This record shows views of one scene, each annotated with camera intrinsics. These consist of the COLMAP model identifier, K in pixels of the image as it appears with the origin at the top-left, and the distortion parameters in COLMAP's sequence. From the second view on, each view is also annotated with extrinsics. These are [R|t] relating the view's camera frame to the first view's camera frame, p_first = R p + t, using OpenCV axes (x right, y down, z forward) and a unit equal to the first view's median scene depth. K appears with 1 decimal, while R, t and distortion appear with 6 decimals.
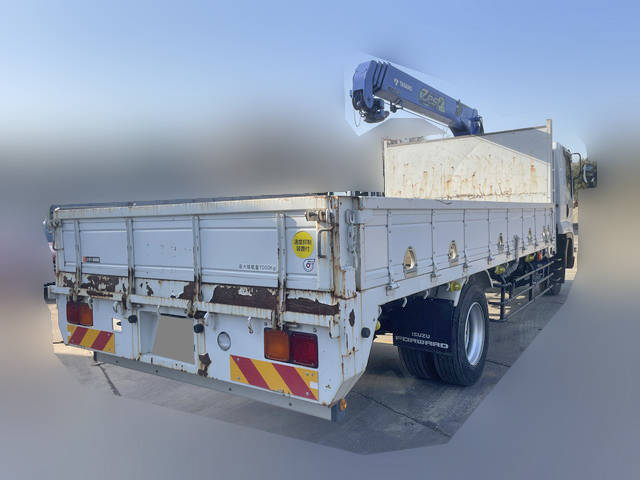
lens RADIAL K [[484.1, 0, 315.5], [0, 484.1, 235.7], [0, 0, 1]] dist [0.093234, -0.124635]
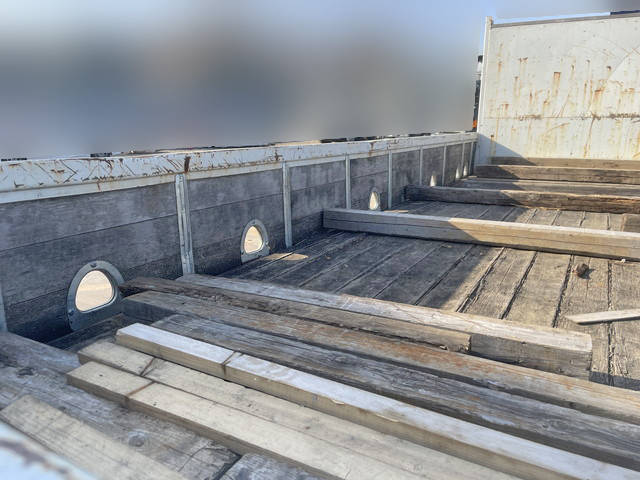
lens RADIAL K [[484.1, 0, 319.9], [0, 484.1, 240.6], [0, 0, 1]] dist [0.093234, -0.124635]
pose [[0.994936, 0.004673, 0.100401, -0.320325], [-0.024570, 0.979920, 0.197873, -0.097232], [-0.097460, -0.199338, 0.975072, 0.939682]]
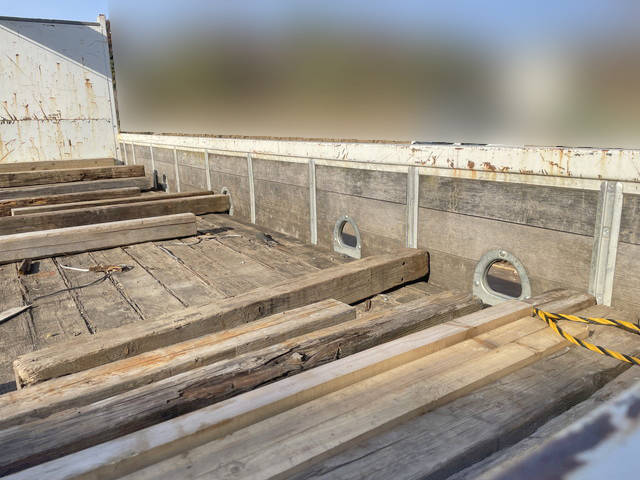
lens RADIAL K [[484.1, 0, 325.1], [0, 484.1, 236.9], [0, 0, 1]] dist [0.093234, -0.124635]
pose [[0.352548, -0.197879, 0.914633, -0.280956], [0.043713, 0.979803, 0.195129, -0.094641], [-0.934772, -0.028811, 0.354077, 0.914723]]
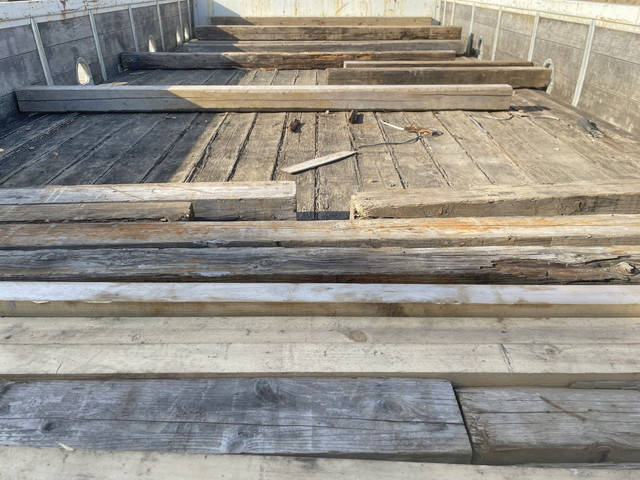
lens RADIAL K [[484.1, 0, 319.4], [0, 484.1, 238.1], [0, 0, 1]] dist [0.093234, -0.124635]
pose [[0.816008, -0.242226, 0.524841, -0.298005], [-0.005378, 0.904744, 0.425922, -0.093037], [-0.578016, -0.350378, 0.736975, 0.934030]]
